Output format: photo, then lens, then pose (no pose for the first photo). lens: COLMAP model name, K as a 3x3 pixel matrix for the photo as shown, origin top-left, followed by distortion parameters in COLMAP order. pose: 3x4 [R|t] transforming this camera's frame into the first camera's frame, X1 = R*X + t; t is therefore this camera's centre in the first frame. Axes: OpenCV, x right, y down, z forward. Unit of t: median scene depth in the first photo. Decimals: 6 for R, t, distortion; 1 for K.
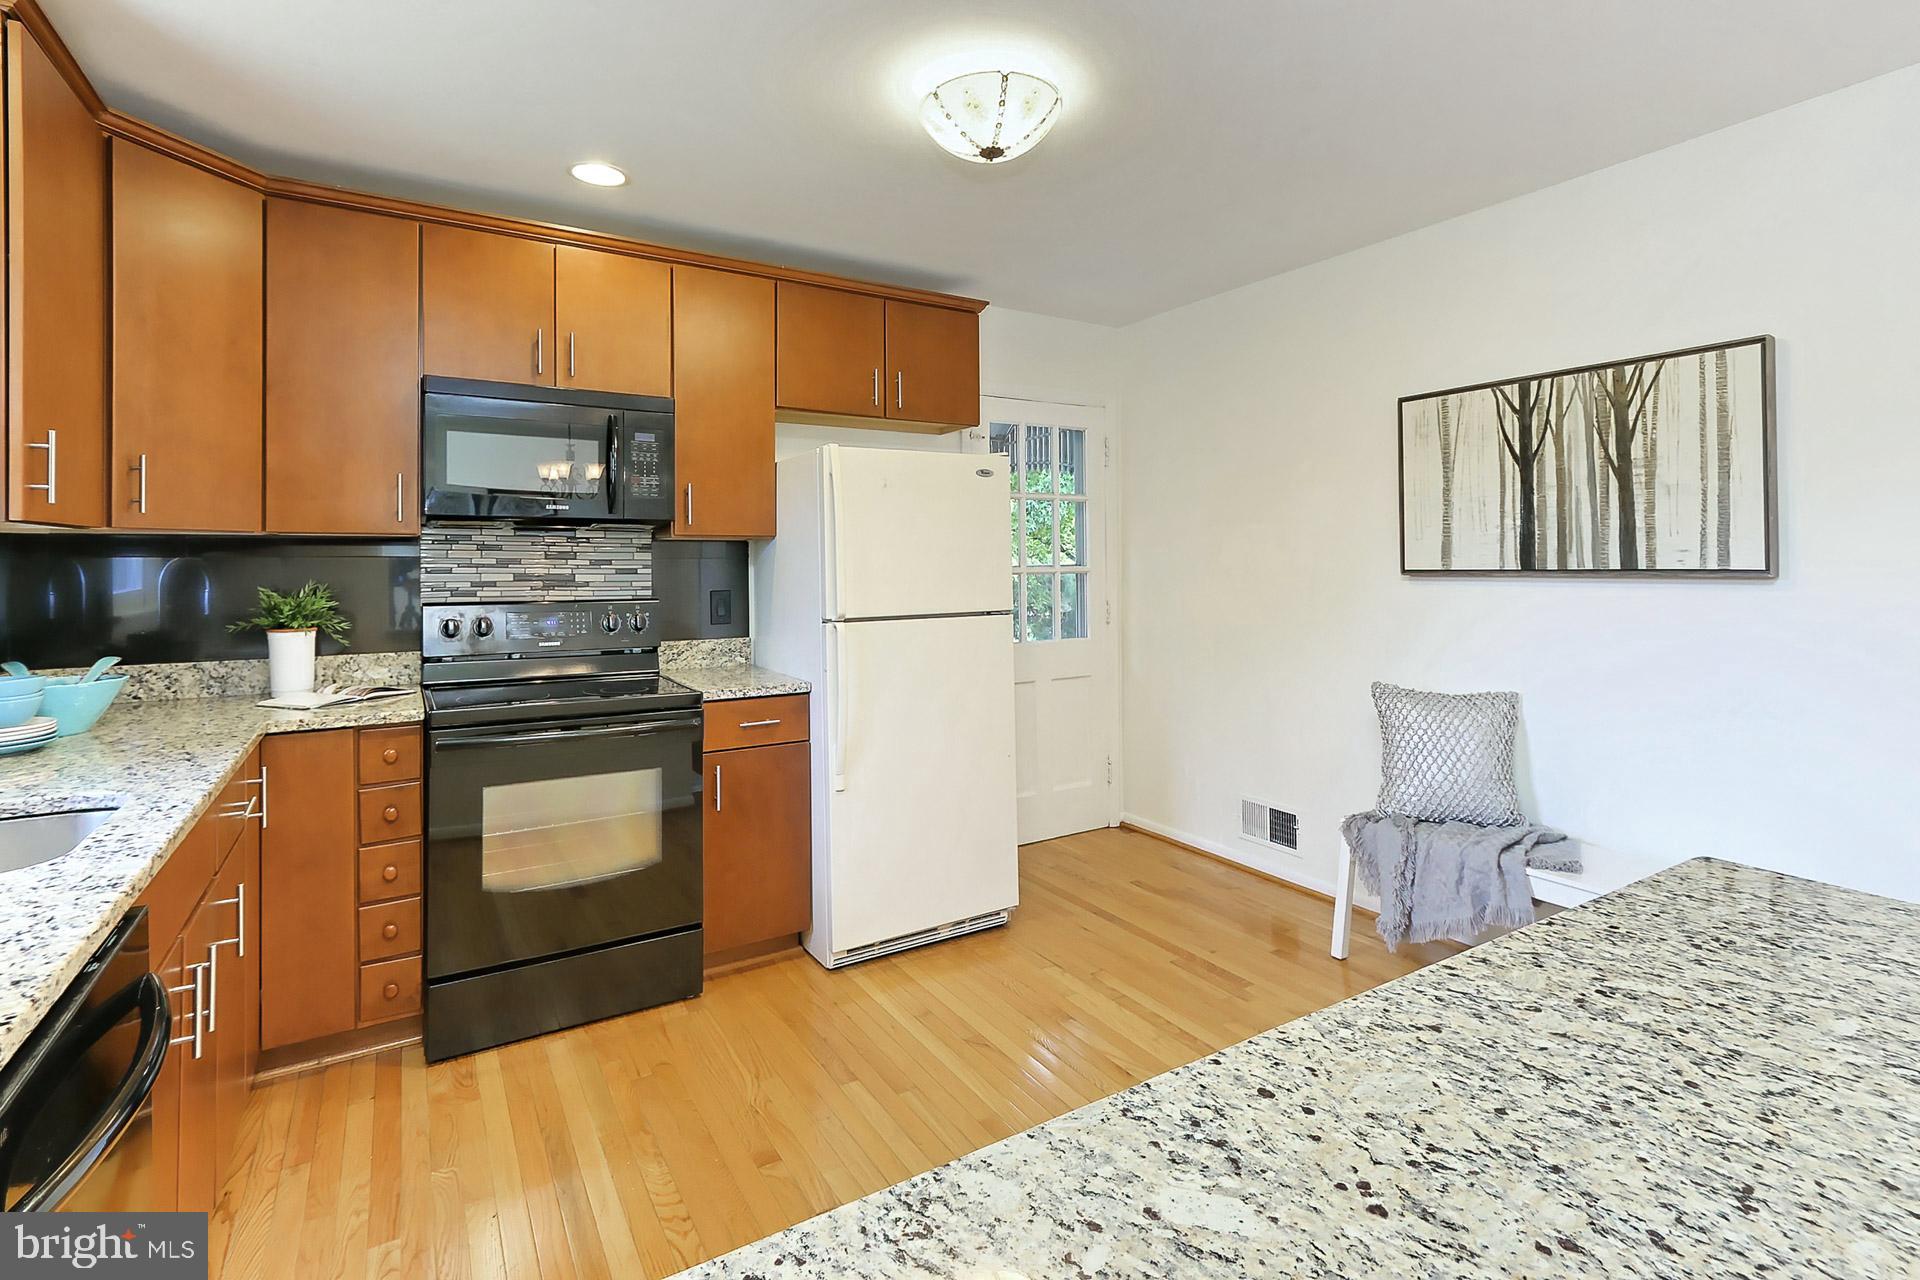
lens RADIAL K [[989.2, 0, 1013.4], [0, 989.2, 546.4], [0, 0, 1]] dist [0.000317, 0.003284]
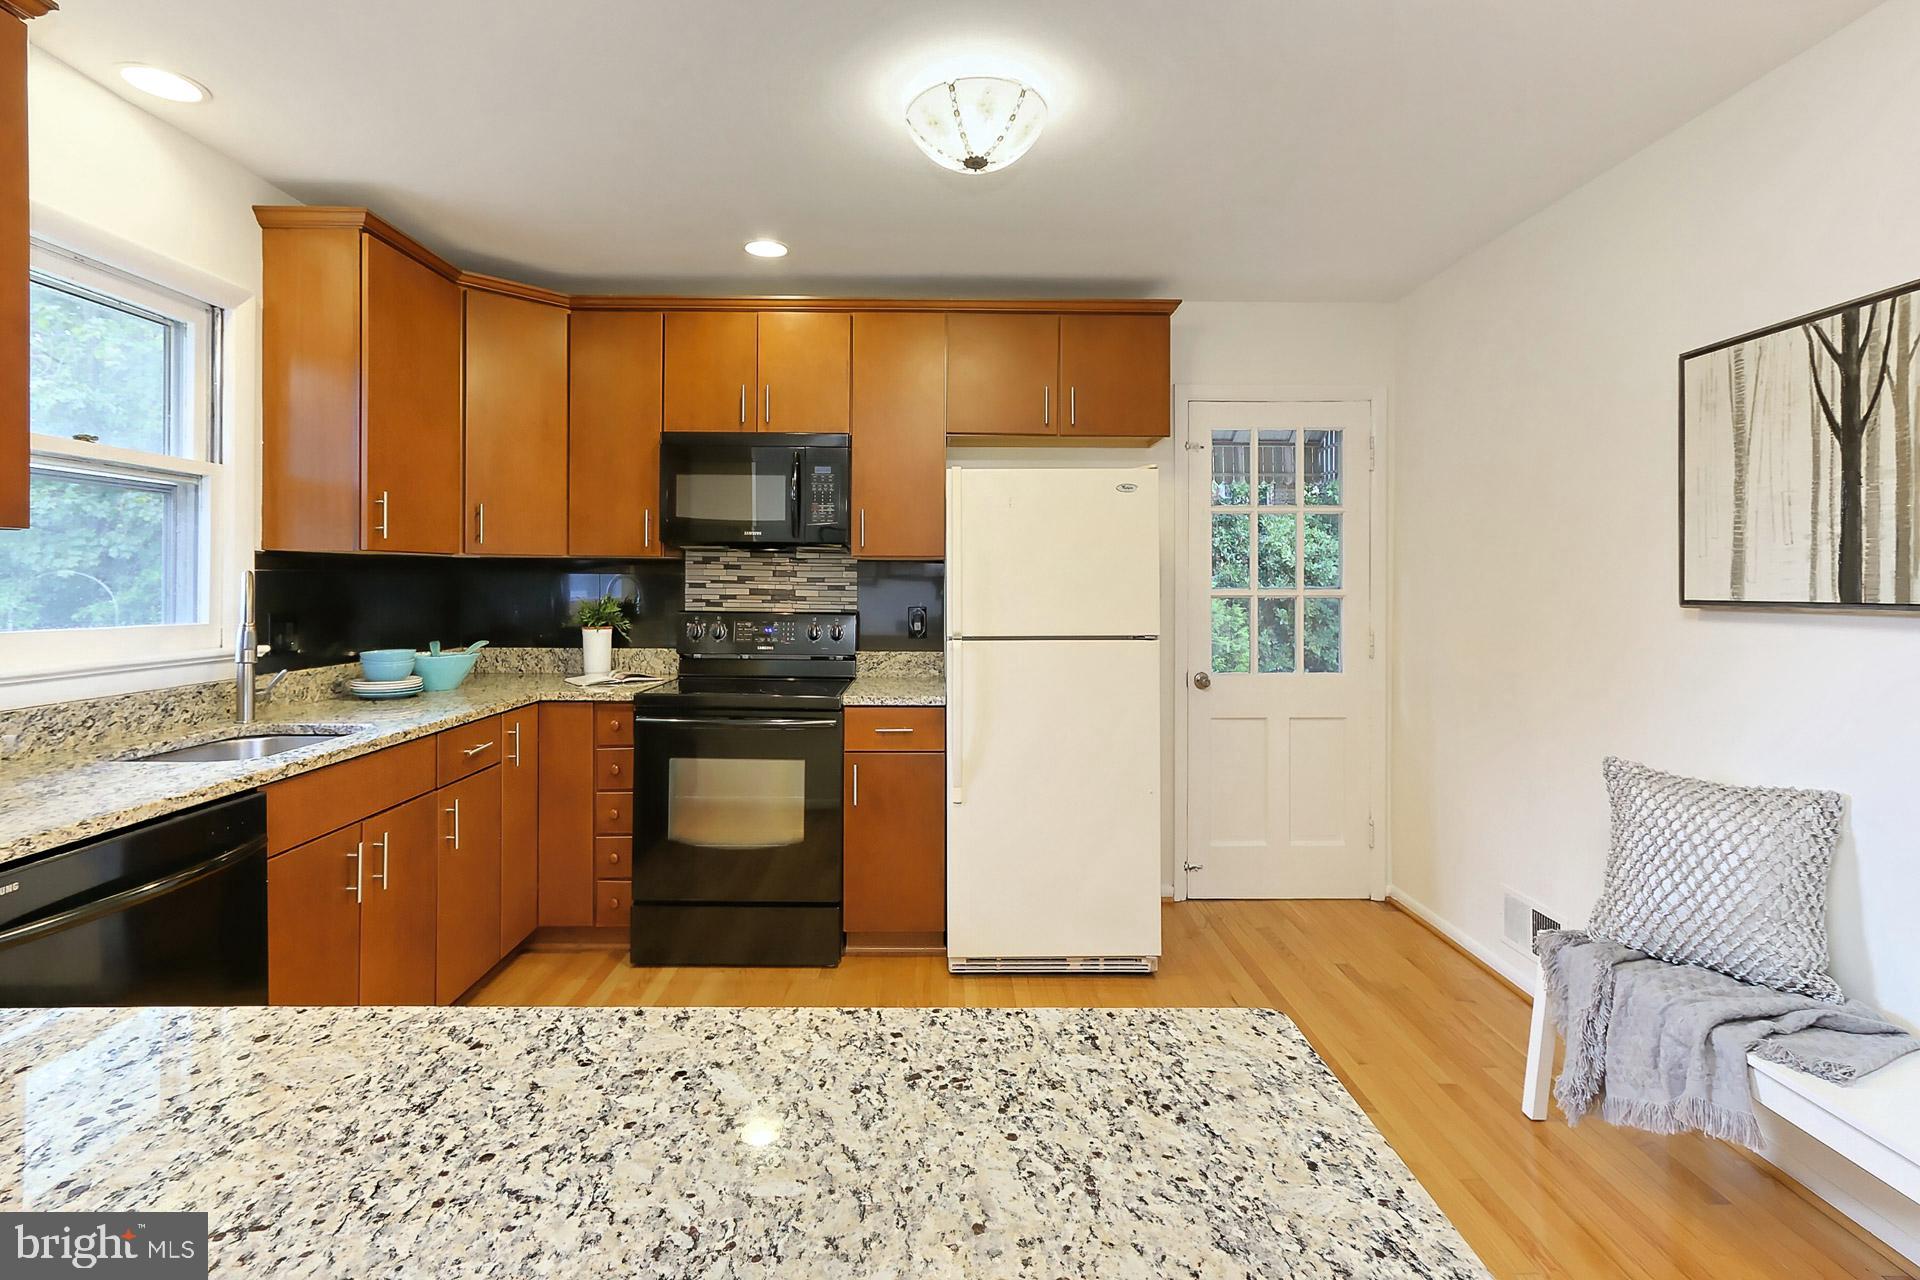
lens RADIAL K [[1000.5, 0, 917.5], [0, 1000.5, 575.4], [0, 0, 1]] dist [-0.001767, 0.002608]
pose [[0.820675, 0.005818, -0.571365, 0.396325], [-0.000718, 0.999958, 0.009151, 0.000112], [0.571394, -0.007100, 0.820645, 0.123612]]
